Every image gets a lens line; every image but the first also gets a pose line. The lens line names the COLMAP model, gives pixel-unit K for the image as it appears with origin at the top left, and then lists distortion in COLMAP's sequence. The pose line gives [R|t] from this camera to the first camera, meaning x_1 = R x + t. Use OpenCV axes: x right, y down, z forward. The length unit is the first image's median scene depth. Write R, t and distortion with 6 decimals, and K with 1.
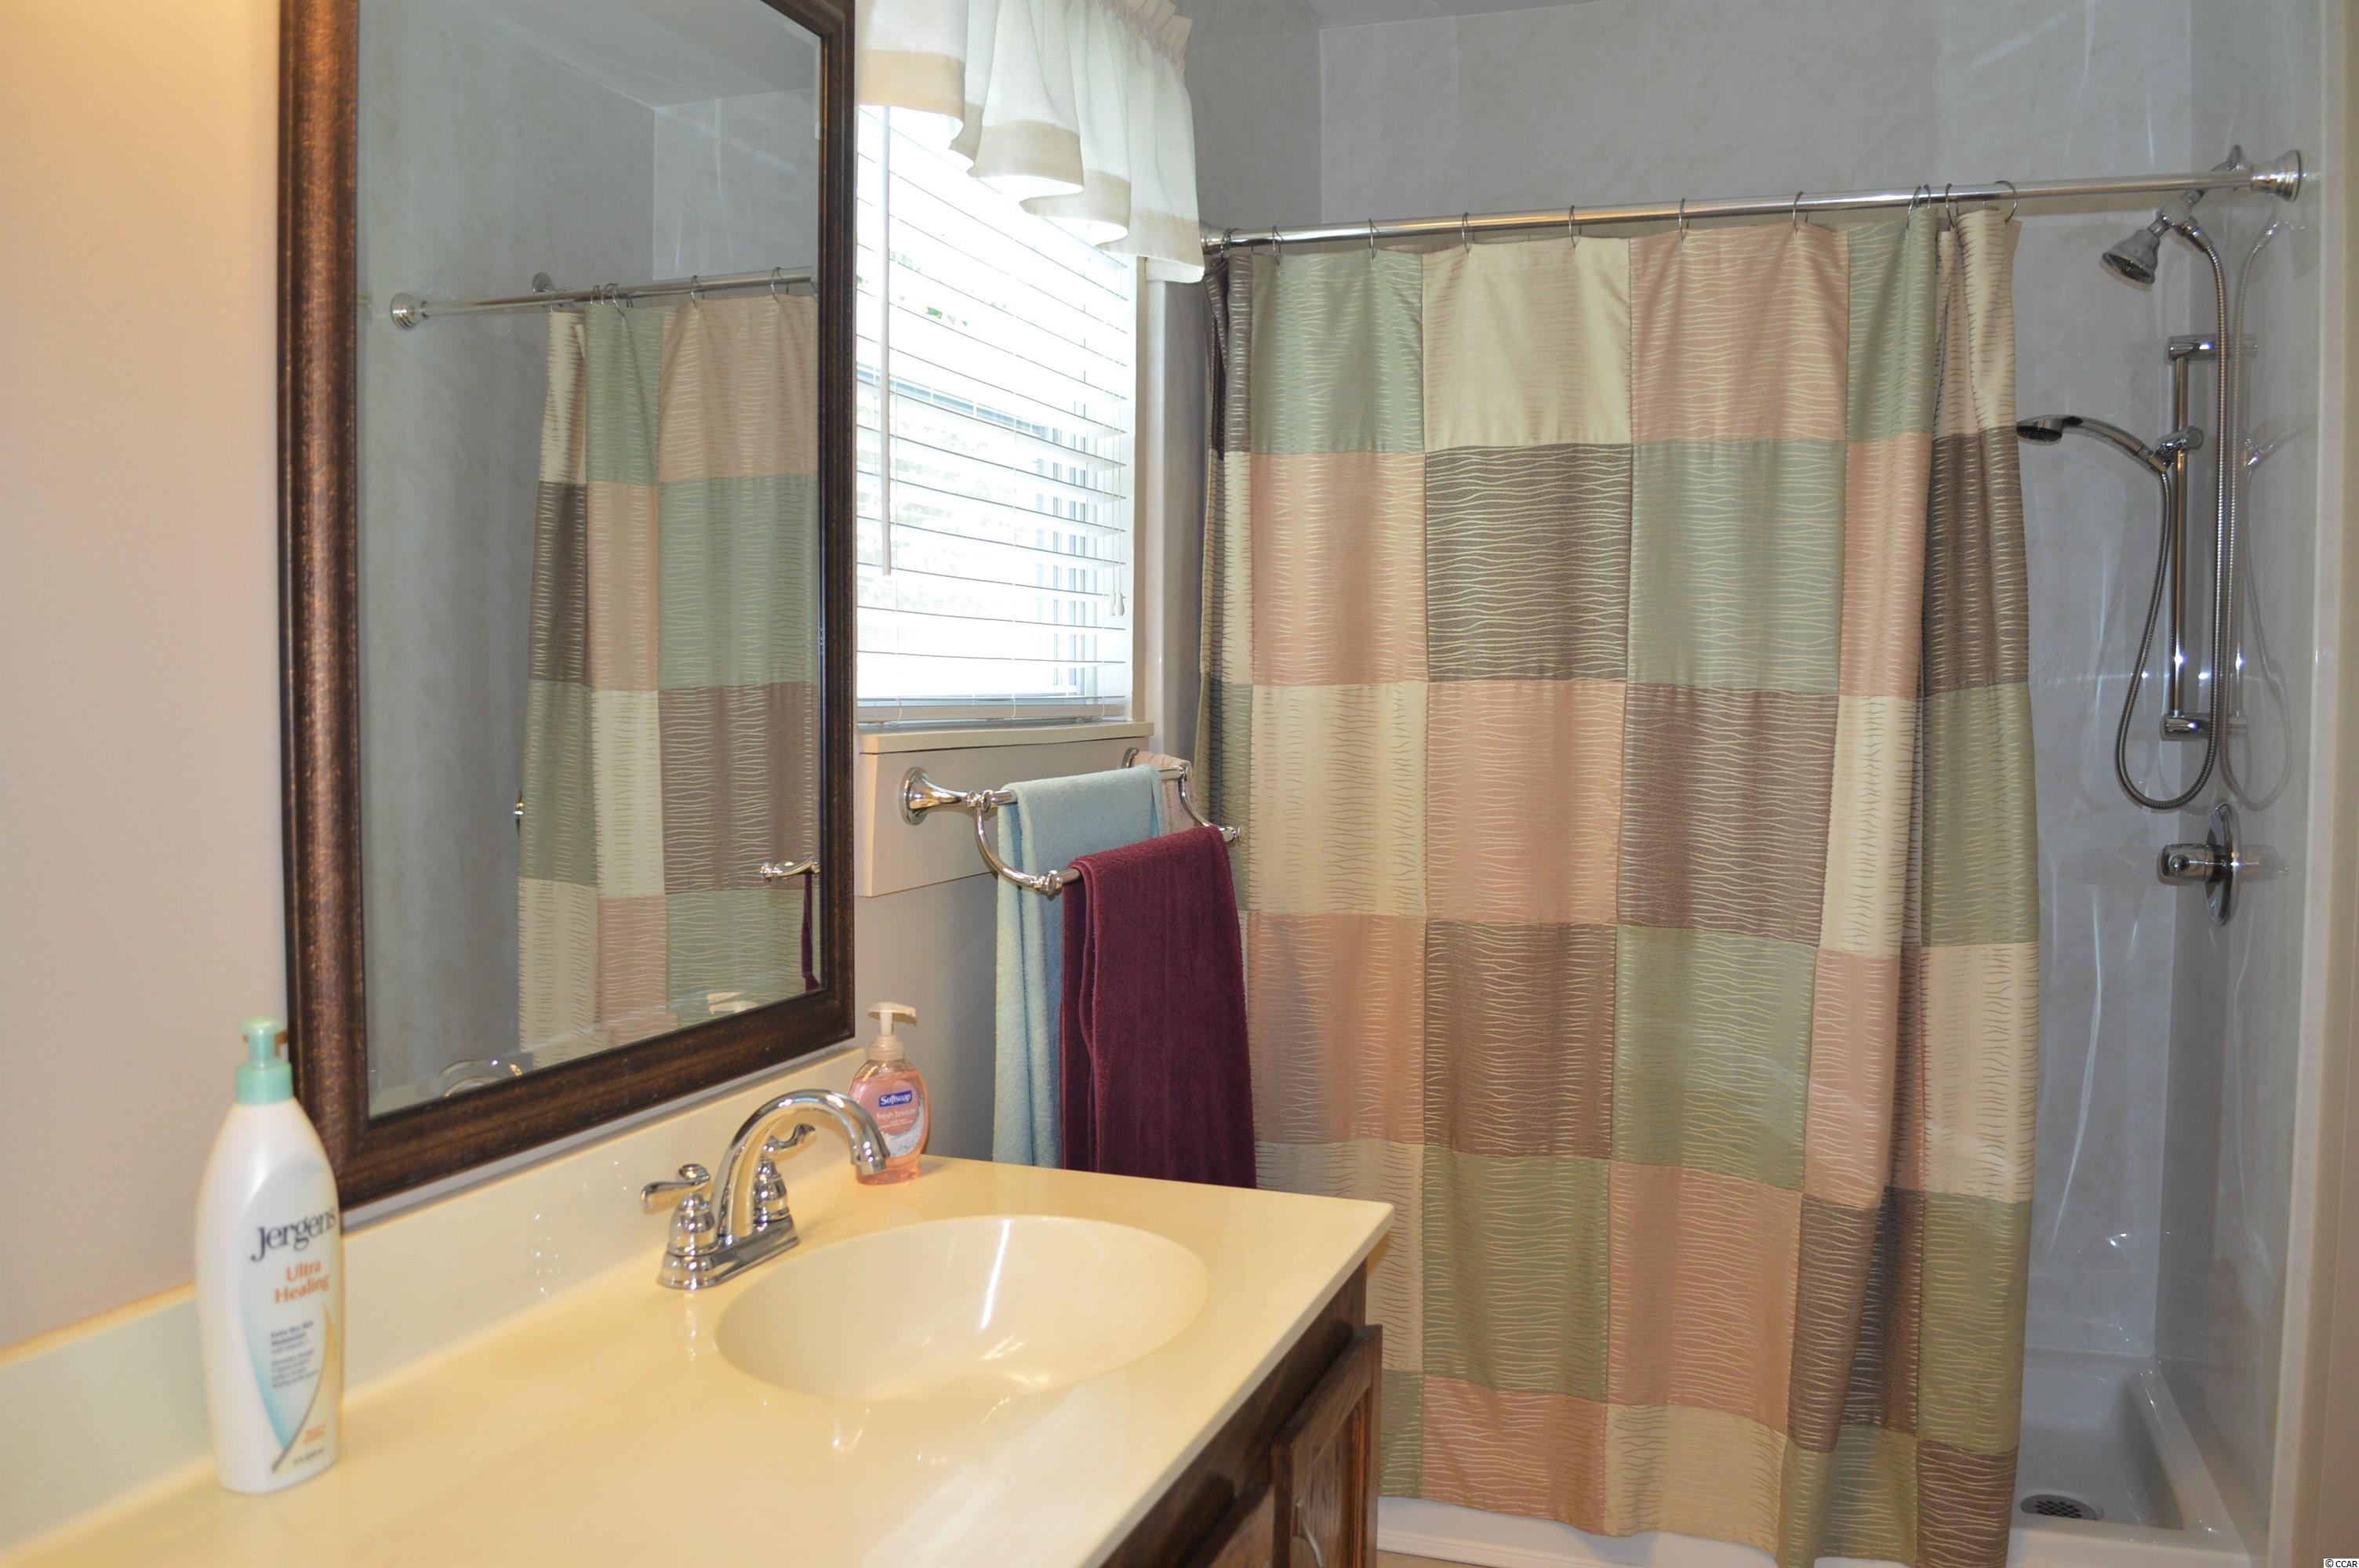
lens RADIAL K [[1893.2, 0, 1179.5], [0, 1893.2, 784.0], [0, 0, 1]] dist [-0.075822, 0.005781]
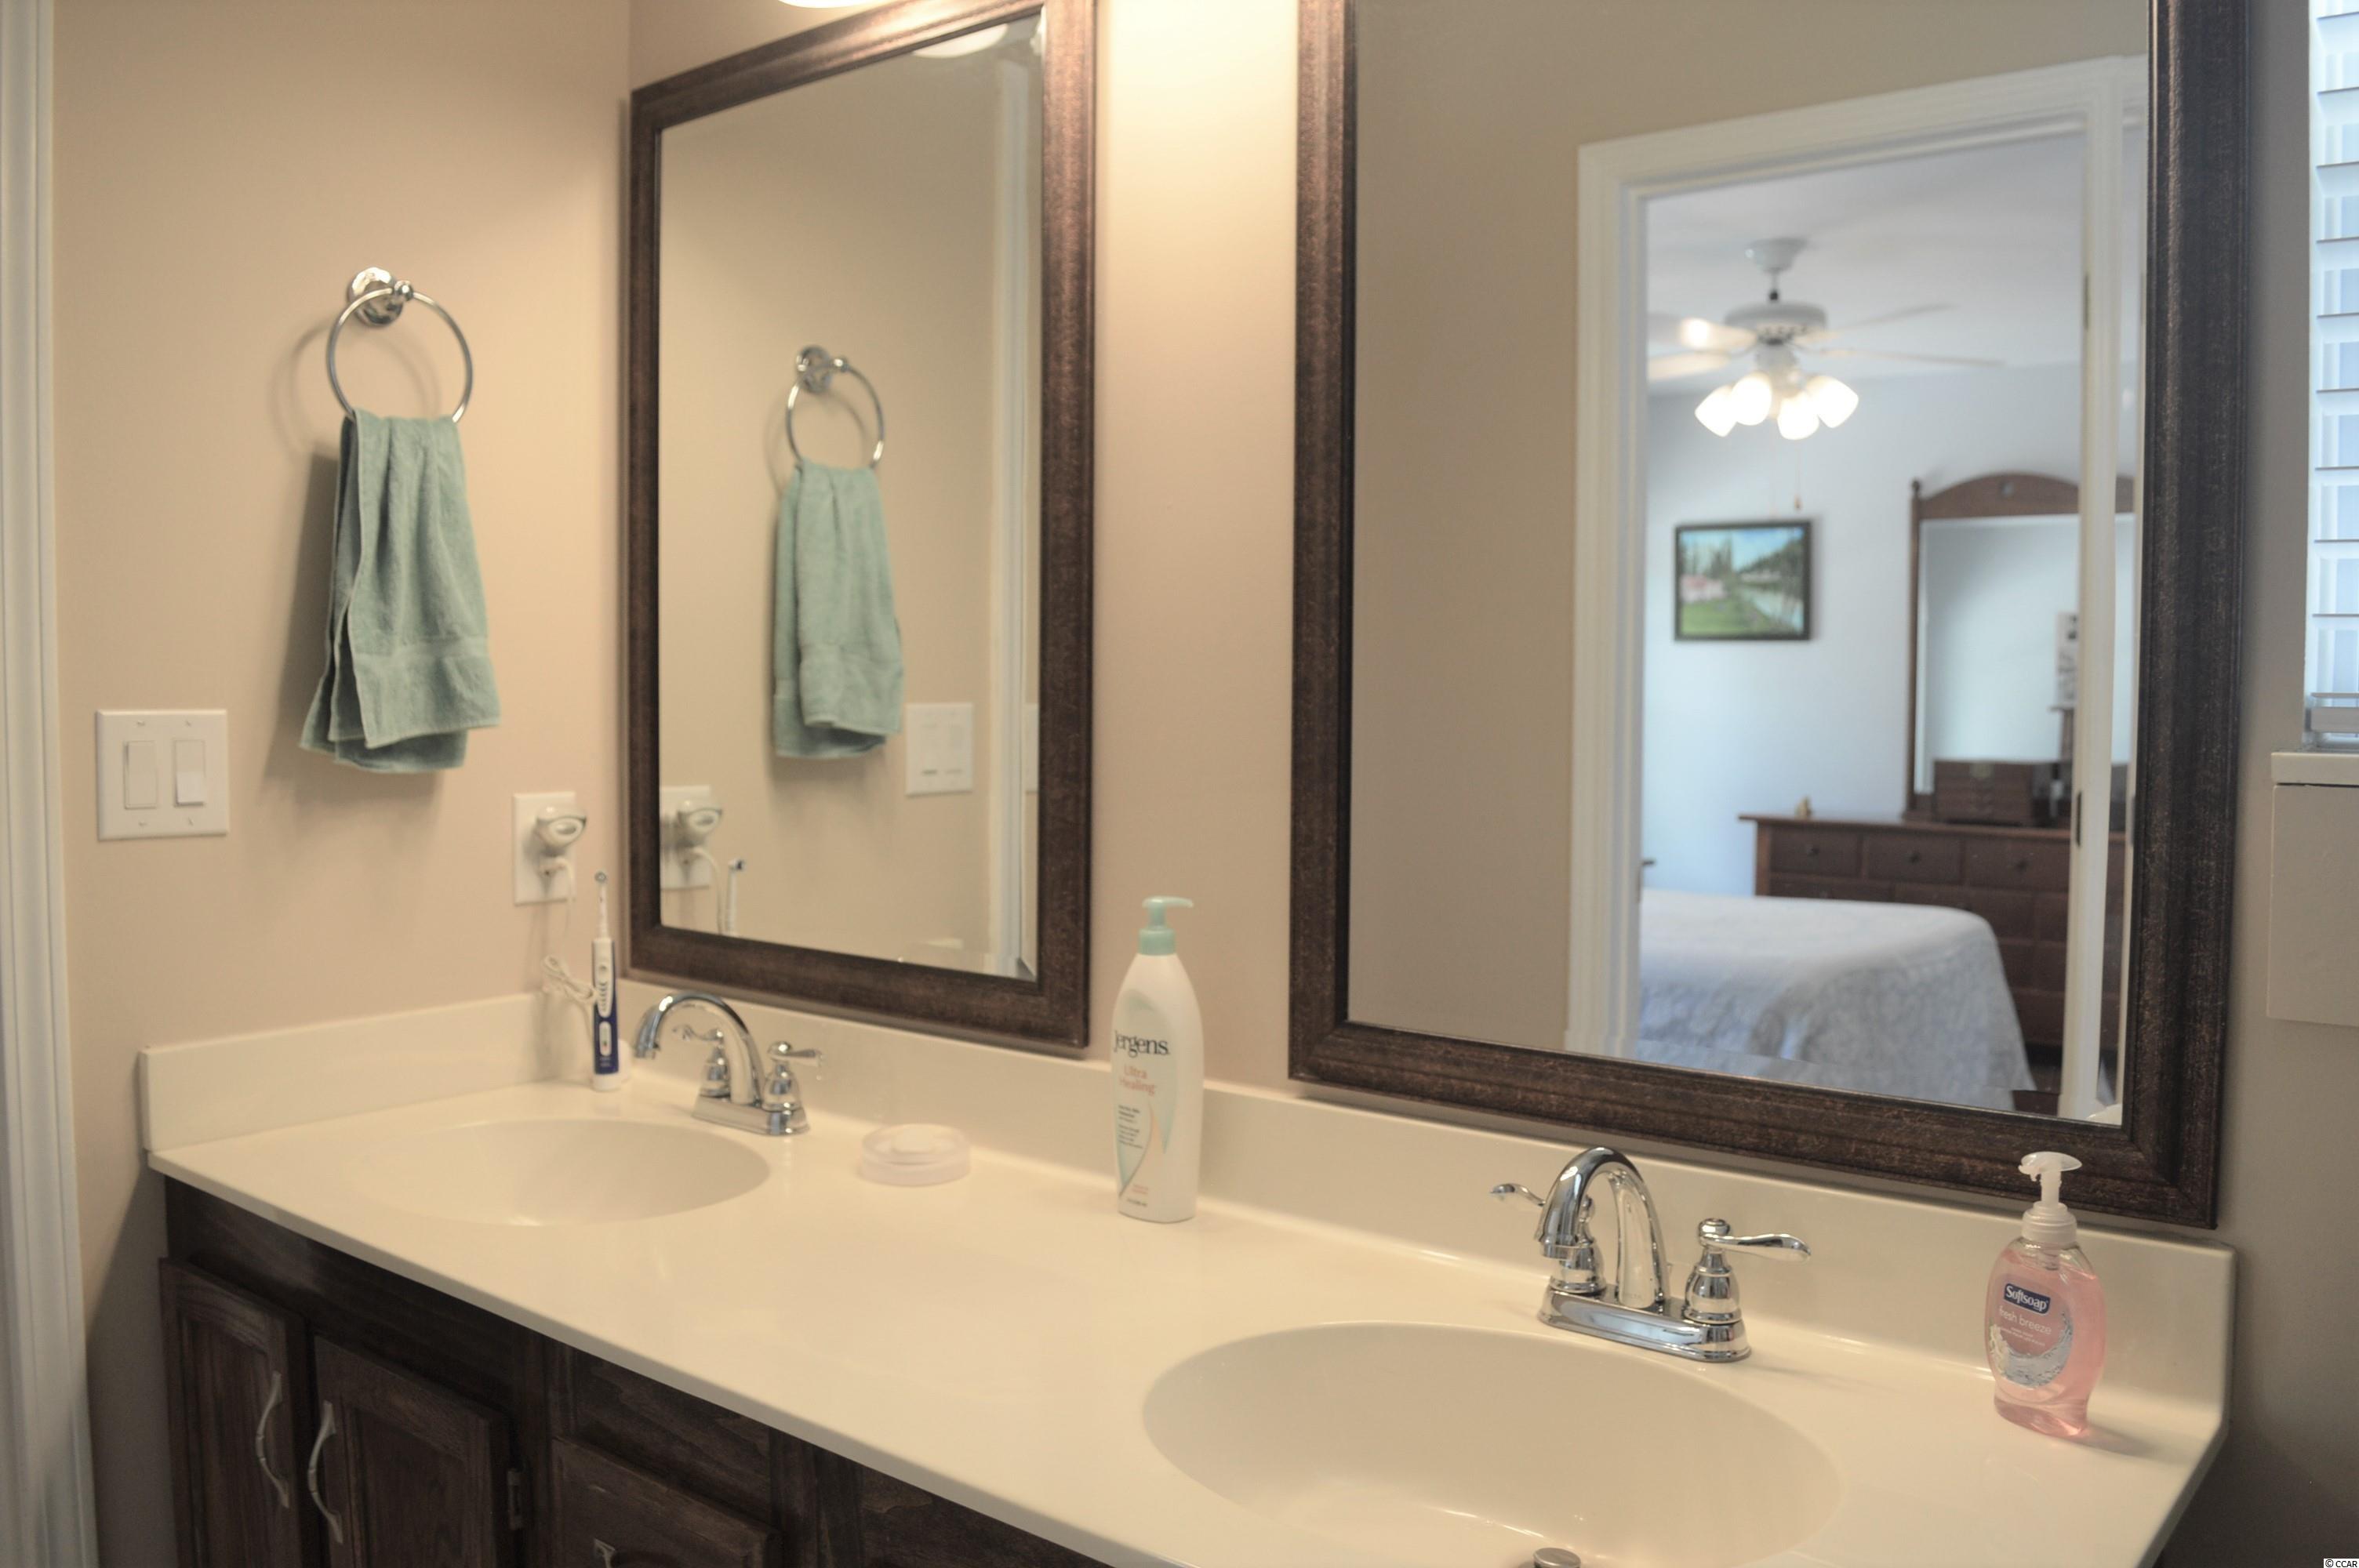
lens RADIAL K [[1893.2, 0, 1179.5], [0, 1893.2, 784.0], [0, 0, 1]] dist [-0.075822, 0.005781]
pose [[-0.341036, 0.044723, -0.938986, 0.896451], [-0.054582, 0.996240, 0.067274, -0.064270], [0.938465, 0.074194, -0.337312, 1.513090]]
